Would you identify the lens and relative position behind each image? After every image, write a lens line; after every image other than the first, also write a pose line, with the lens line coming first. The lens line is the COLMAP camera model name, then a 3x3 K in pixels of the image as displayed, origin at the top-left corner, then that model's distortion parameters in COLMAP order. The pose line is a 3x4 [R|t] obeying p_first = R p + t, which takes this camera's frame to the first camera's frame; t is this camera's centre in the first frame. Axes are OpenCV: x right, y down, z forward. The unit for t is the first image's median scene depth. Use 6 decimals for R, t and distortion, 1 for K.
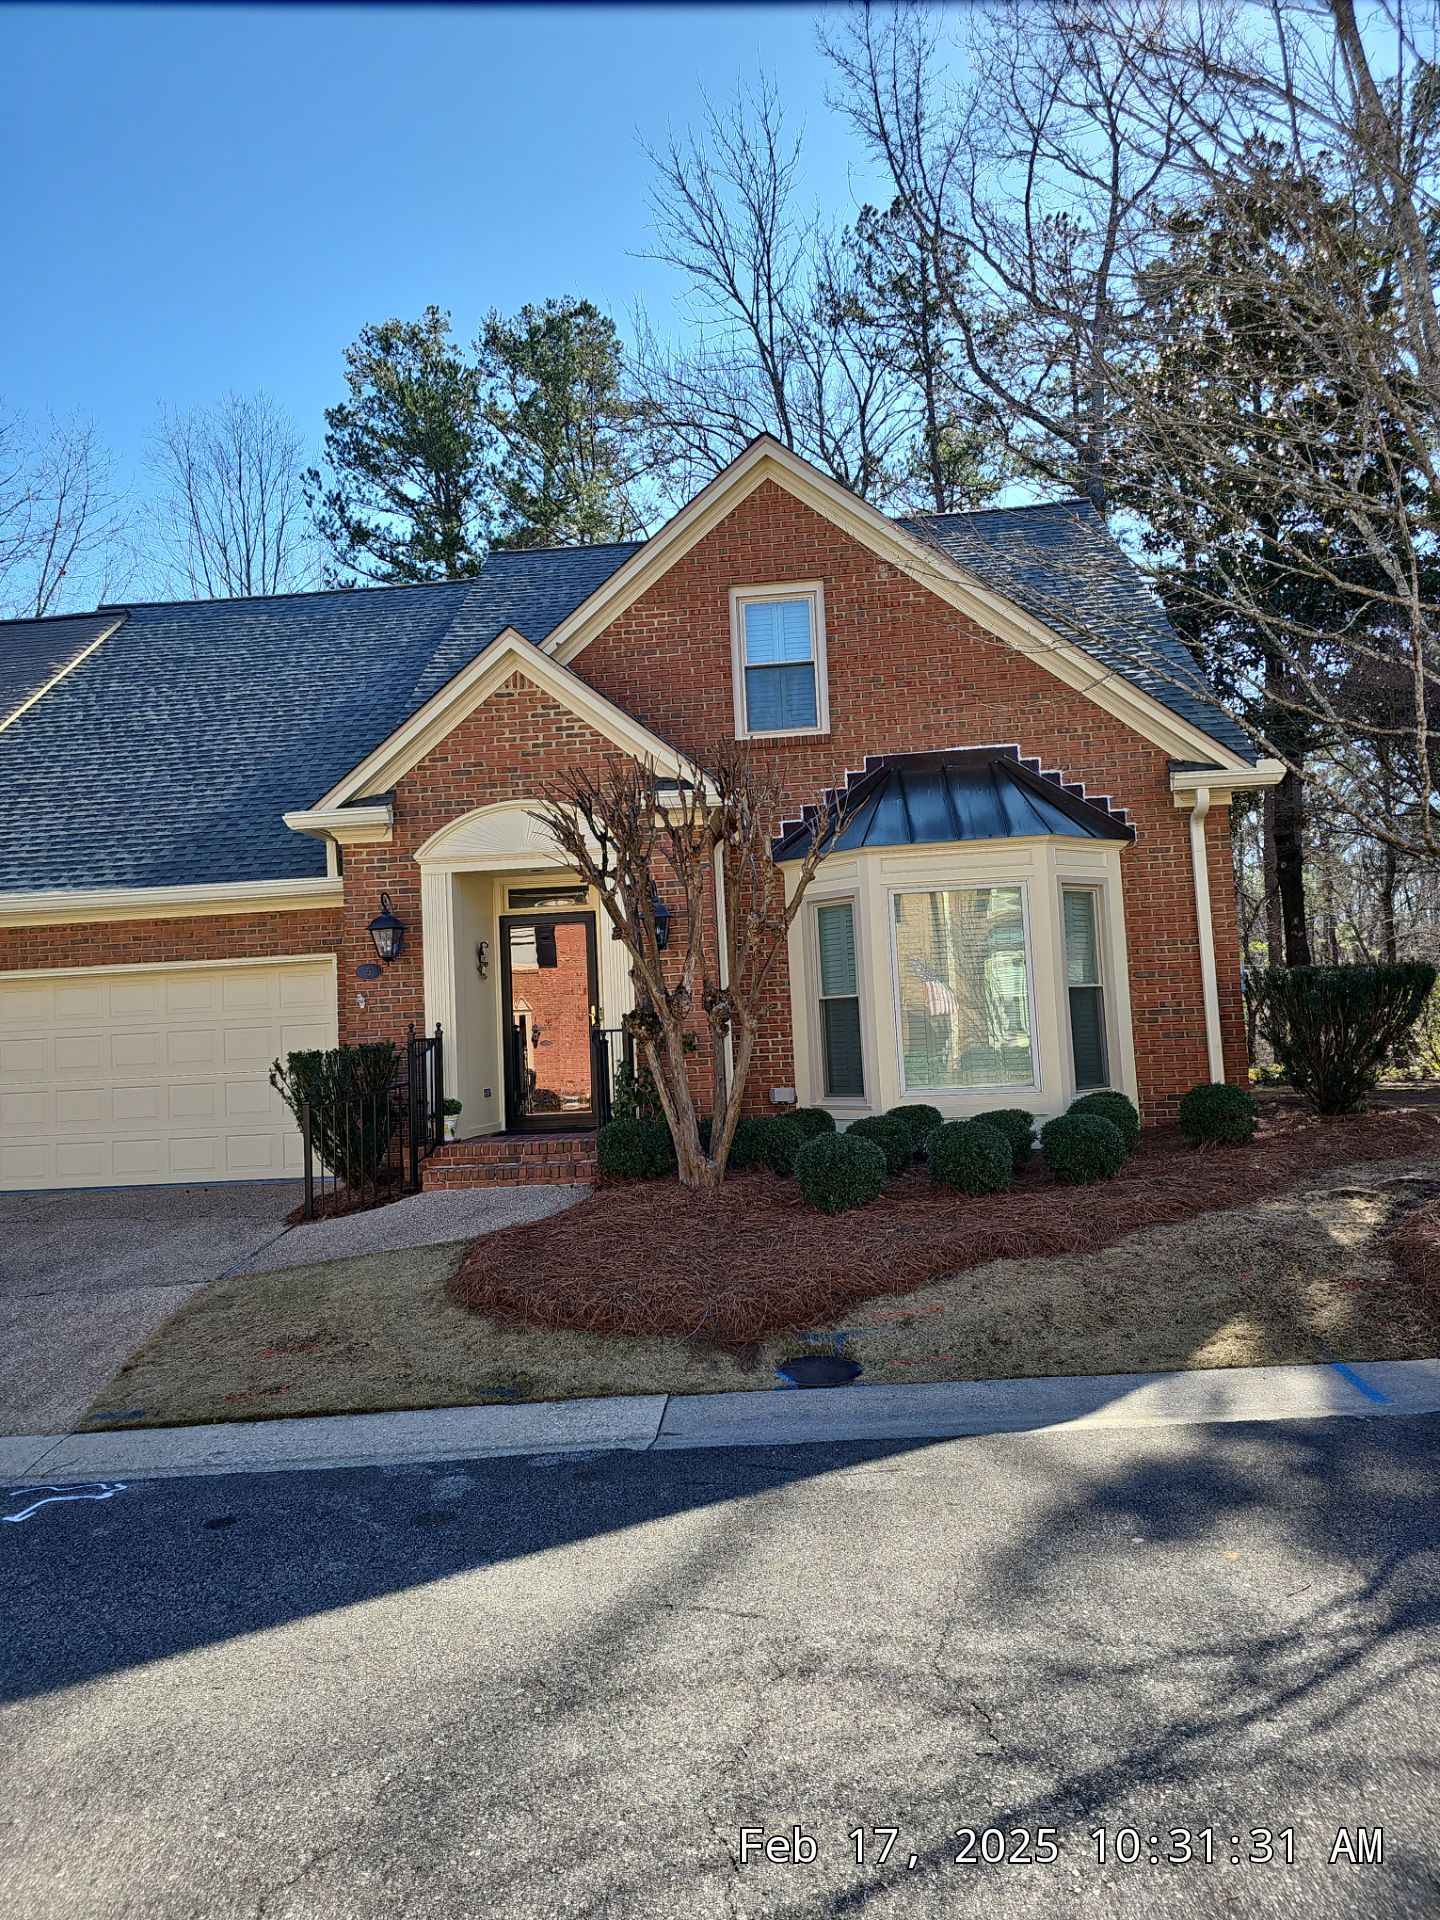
lens RADIAL K [[1270.3, 0, 716.0], [0, 1270.3, 951.1], [0, 0, 1]] dist [0.054049, -0.049109]
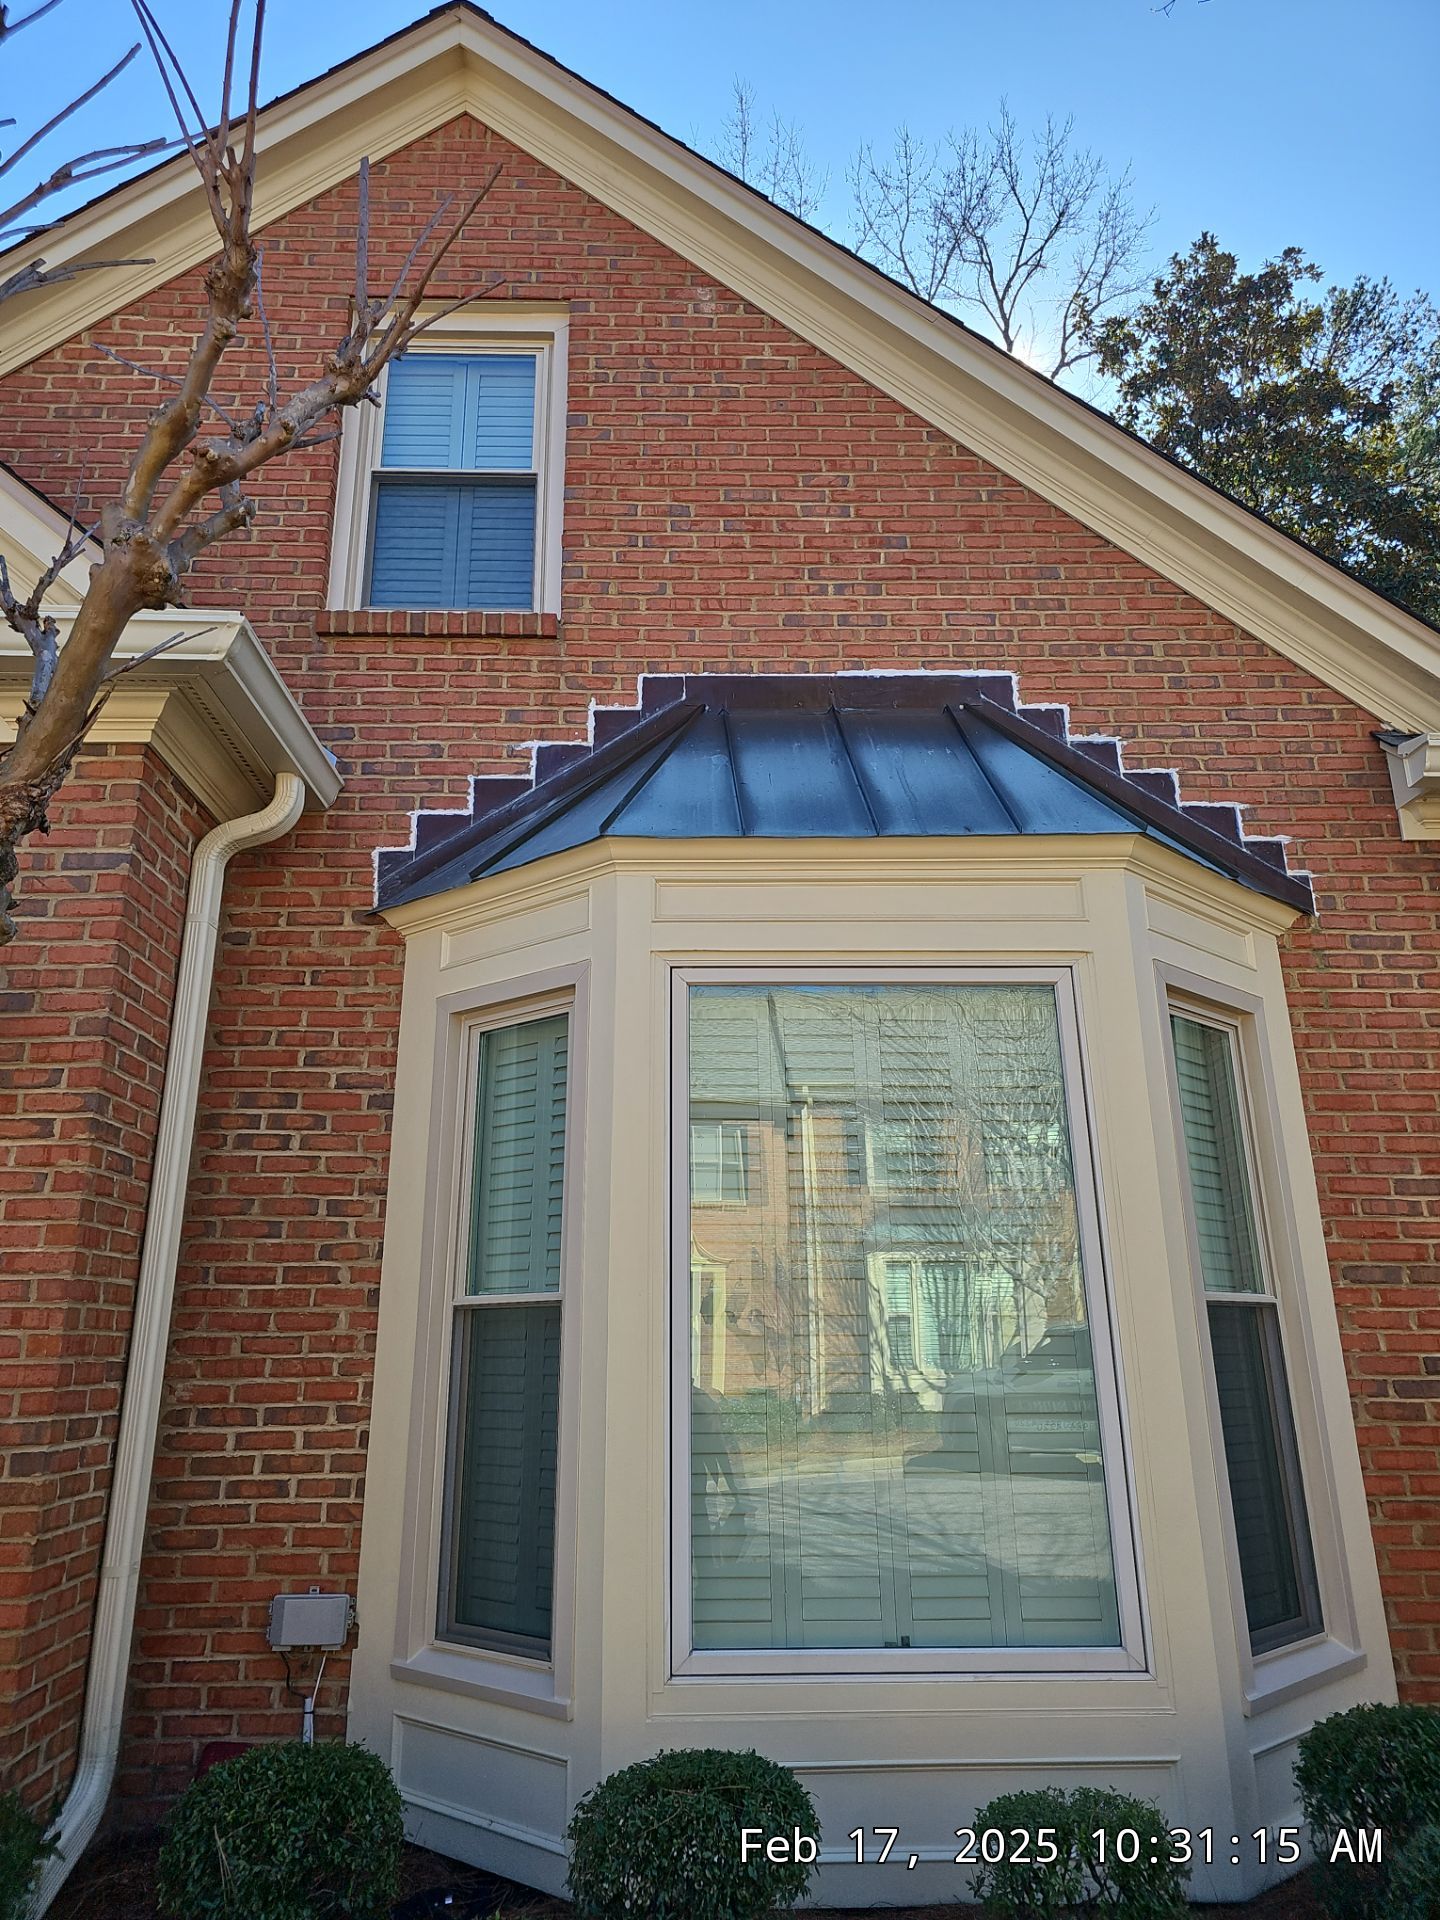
lens RADIAL K [[1262.7, 0, 696.5], [0, 1262.7, 922.2], [0, 0, 1]] dist [0.081936, -0.096444]
pose [[0.992304, 0.077781, 0.096344, 0.103617], [-0.051257, 0.966317, -0.252200, 0.023092], [-0.112715, 0.245321, 0.962867, 0.640855]]
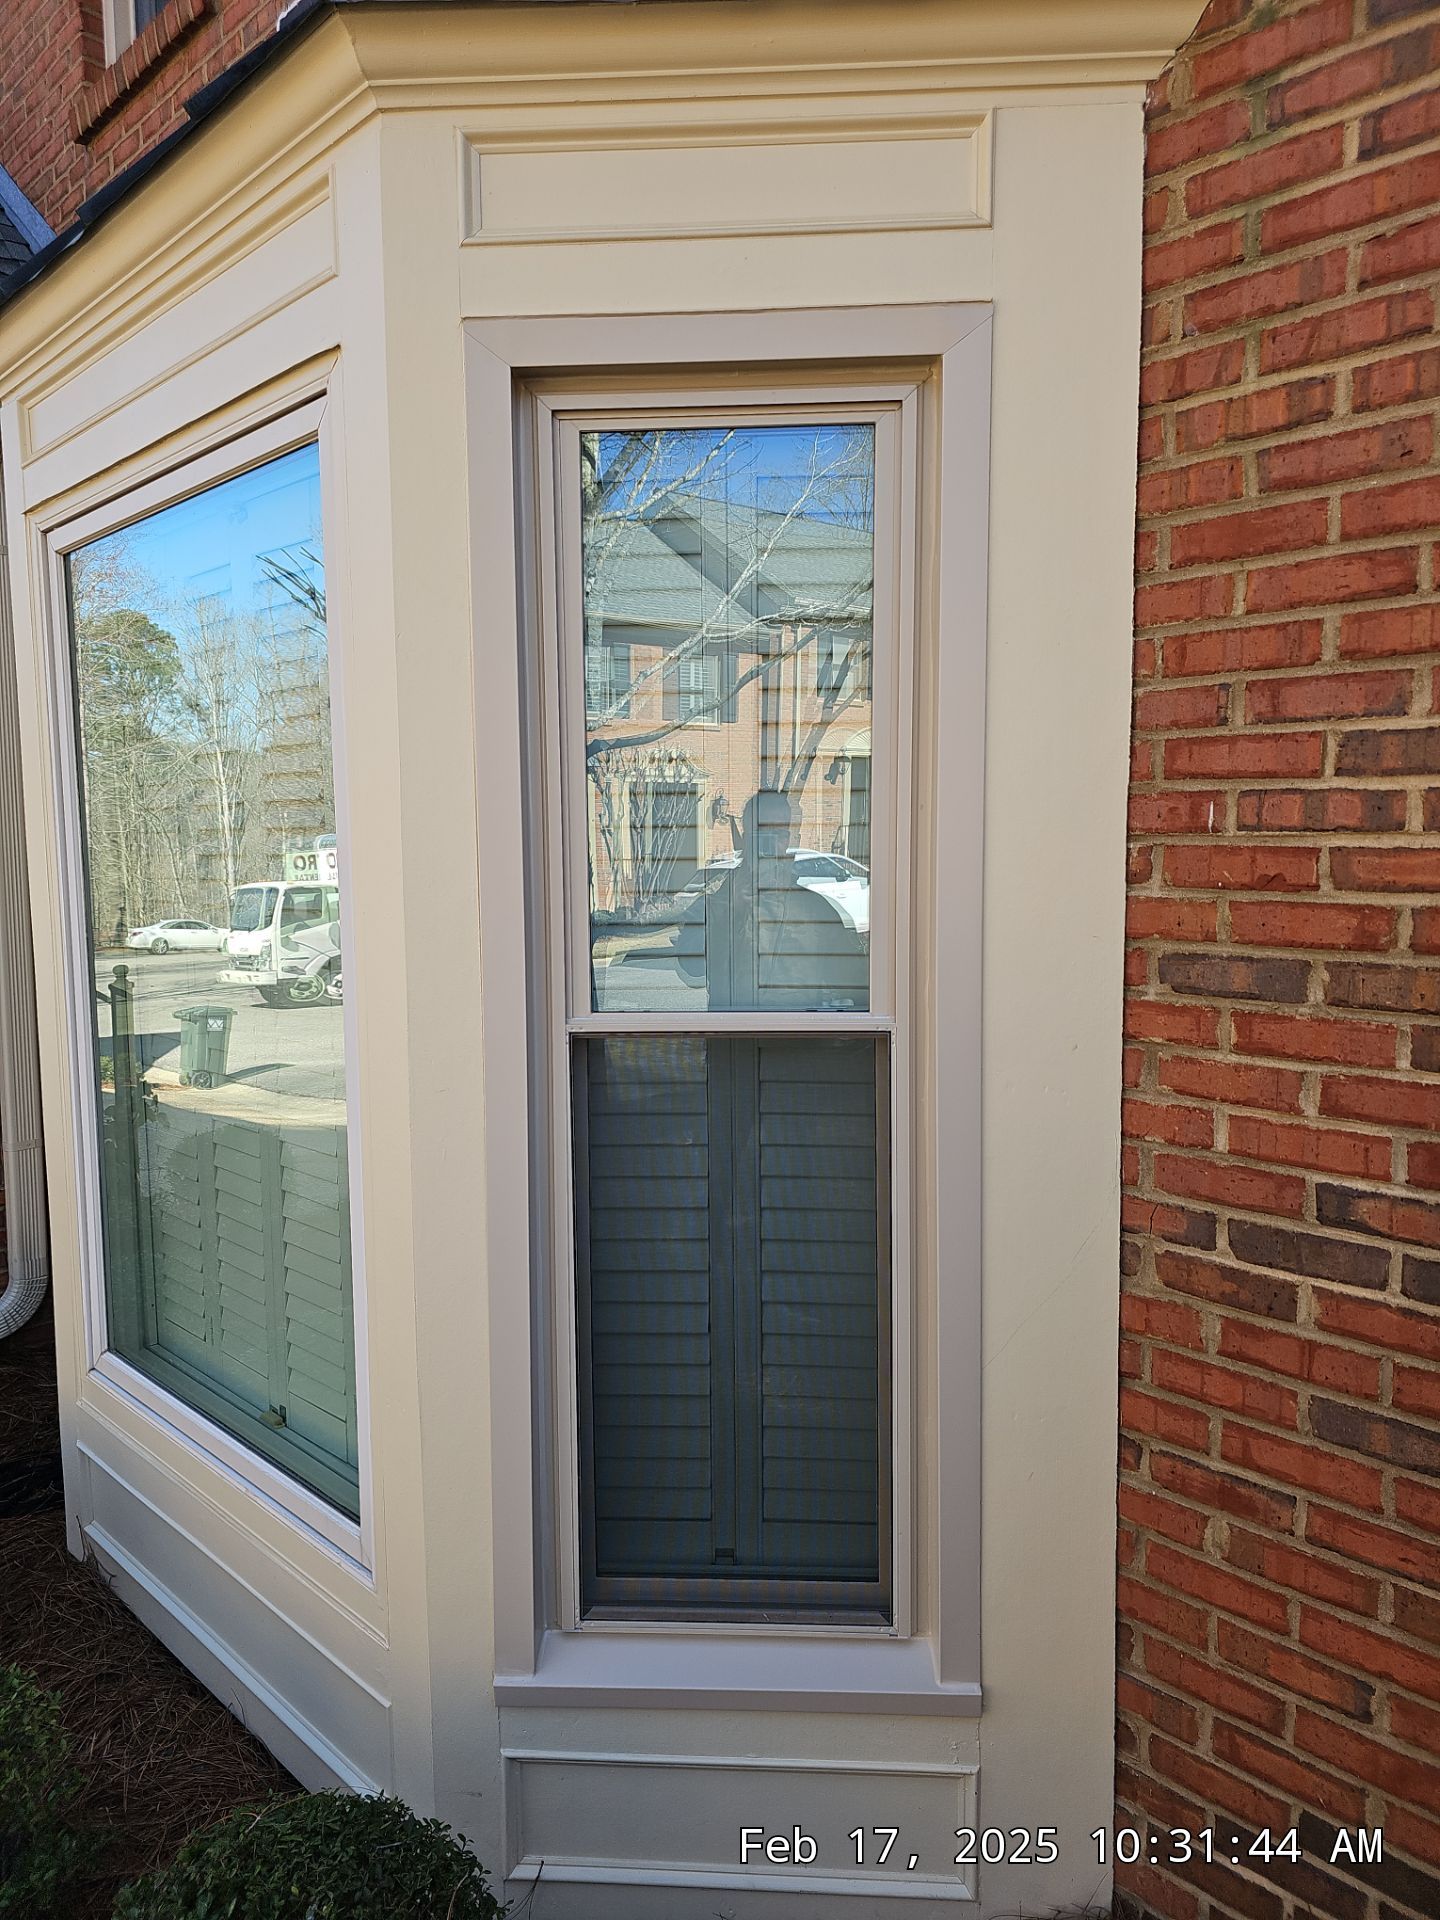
lens RADIAL K [[1275.0, 0, 720.0], [0, 1275.0, 960.0], [0, 0, 1]] dist [0.003277, 0.001470]
pose [[0.776279, 0.099690, -0.622457, 0.373528], [0.019613, 0.983119, 0.181911, -0.010451], [0.630084, -0.153422, 0.761220, 0.840650]]
